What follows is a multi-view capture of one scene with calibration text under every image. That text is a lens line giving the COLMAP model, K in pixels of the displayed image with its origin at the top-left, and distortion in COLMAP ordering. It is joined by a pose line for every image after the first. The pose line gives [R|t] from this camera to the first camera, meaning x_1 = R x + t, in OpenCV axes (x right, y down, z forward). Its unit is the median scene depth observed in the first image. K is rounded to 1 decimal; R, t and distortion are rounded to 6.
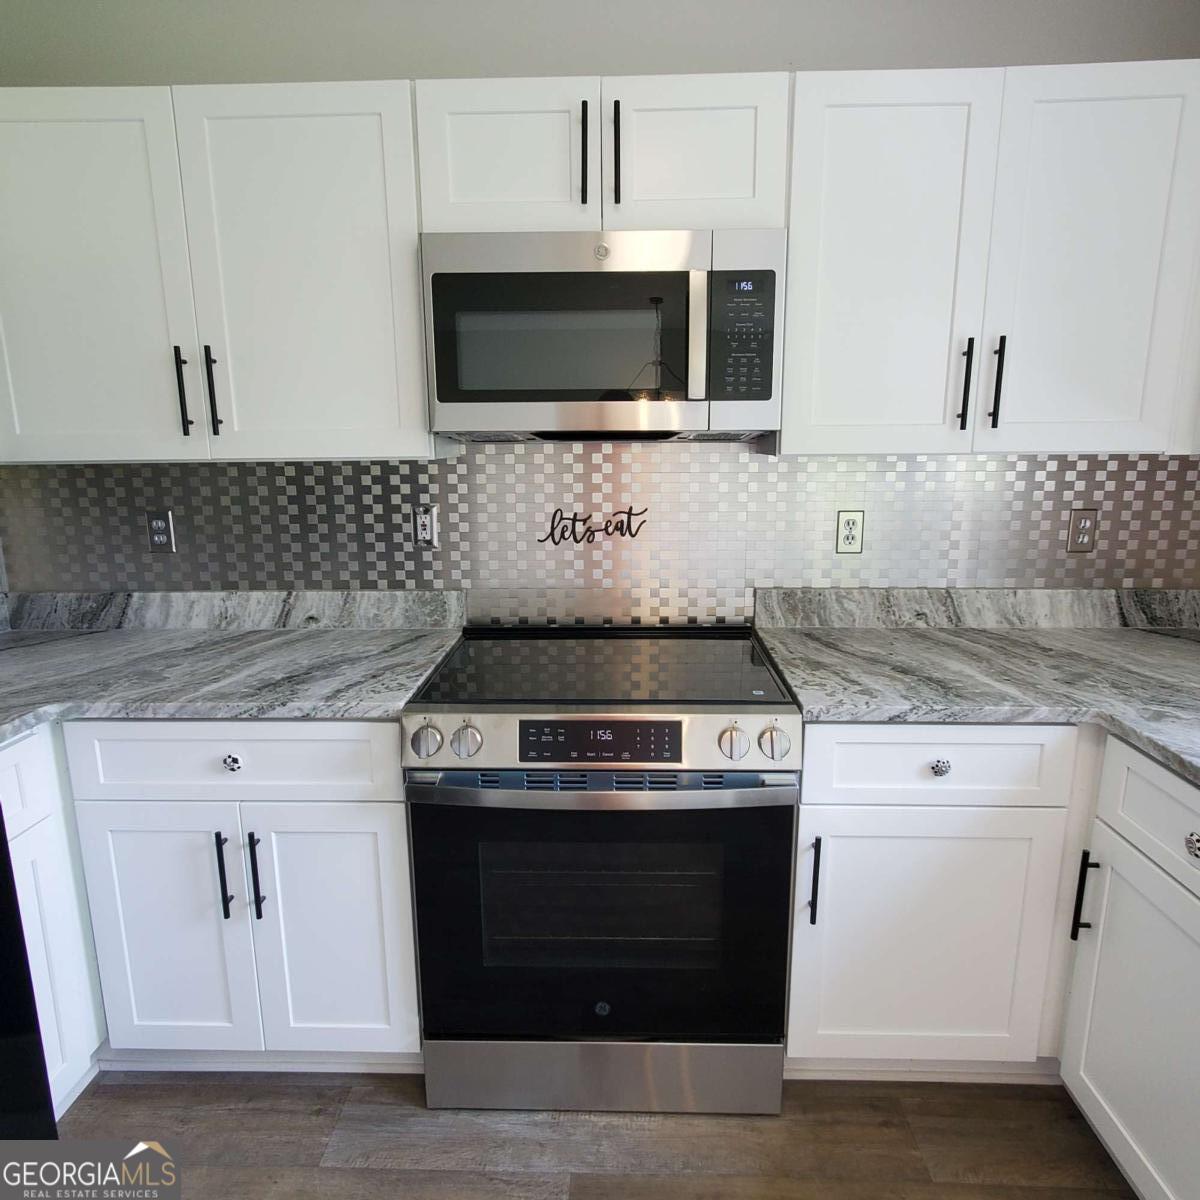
lens RADIAL K [[797.2, 0, 600.7], [0, 797.2, 597.8], [0, 0, 1]] dist [0.008309, -0.005762]
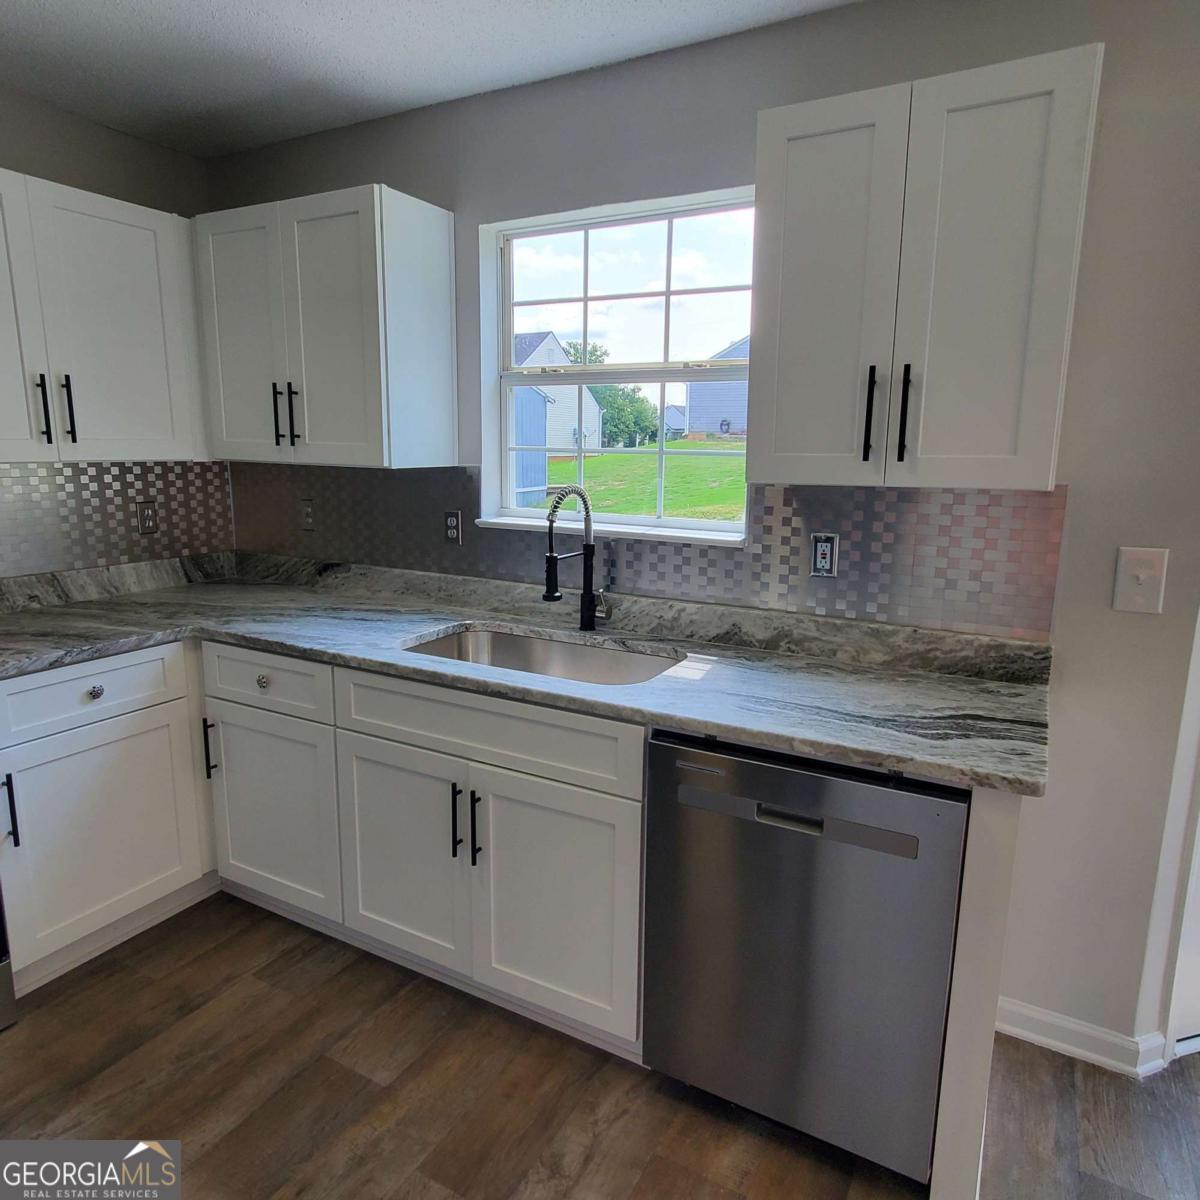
lens RADIAL K [[797.2, 0, 600.7], [0, 797.2, 597.8], [0, 0, 1]] dist [0.008309, -0.005762]
pose [[0.454471, -0.158197, 0.876601, -0.263951], [0.166059, 0.981898, 0.091107, 0.054887], [-0.875146, 0.104162, 0.472514, -0.309520]]
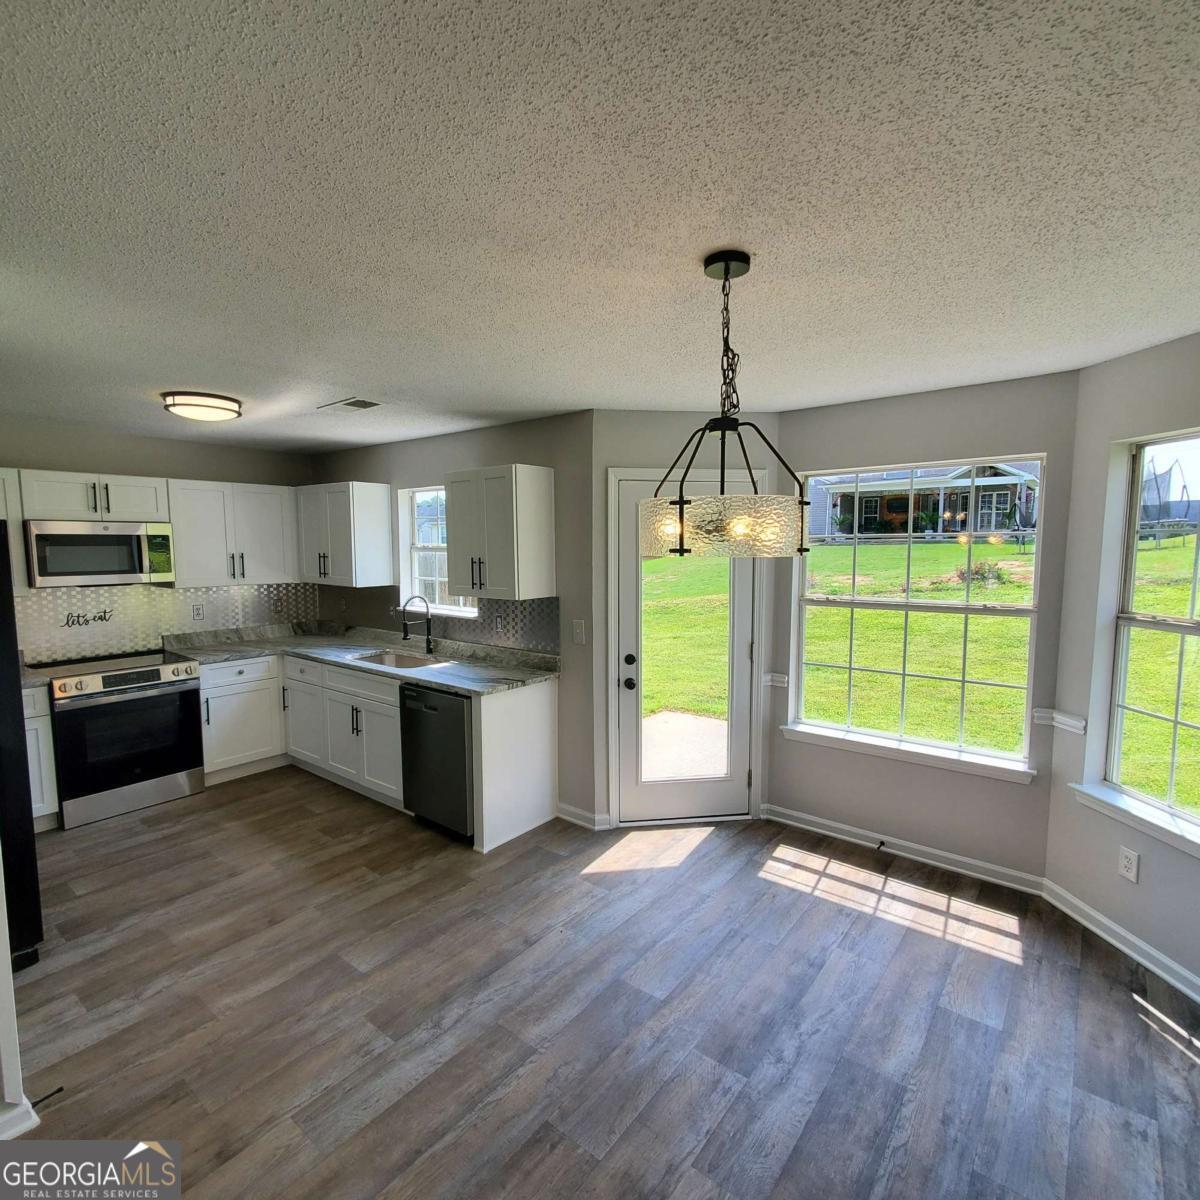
lens RADIAL K [[633.6, 0, 599.2], [0, 633.6, 597.5], [0, 0, 1]] dist [-0.002129, -0.000565]
pose [[0.590142, -0.064109, 0.804750, -0.680965], [0.160549, 0.986250, -0.039167, 0.189672], [-0.791174, 0.152316, 0.592320, -1.533271]]
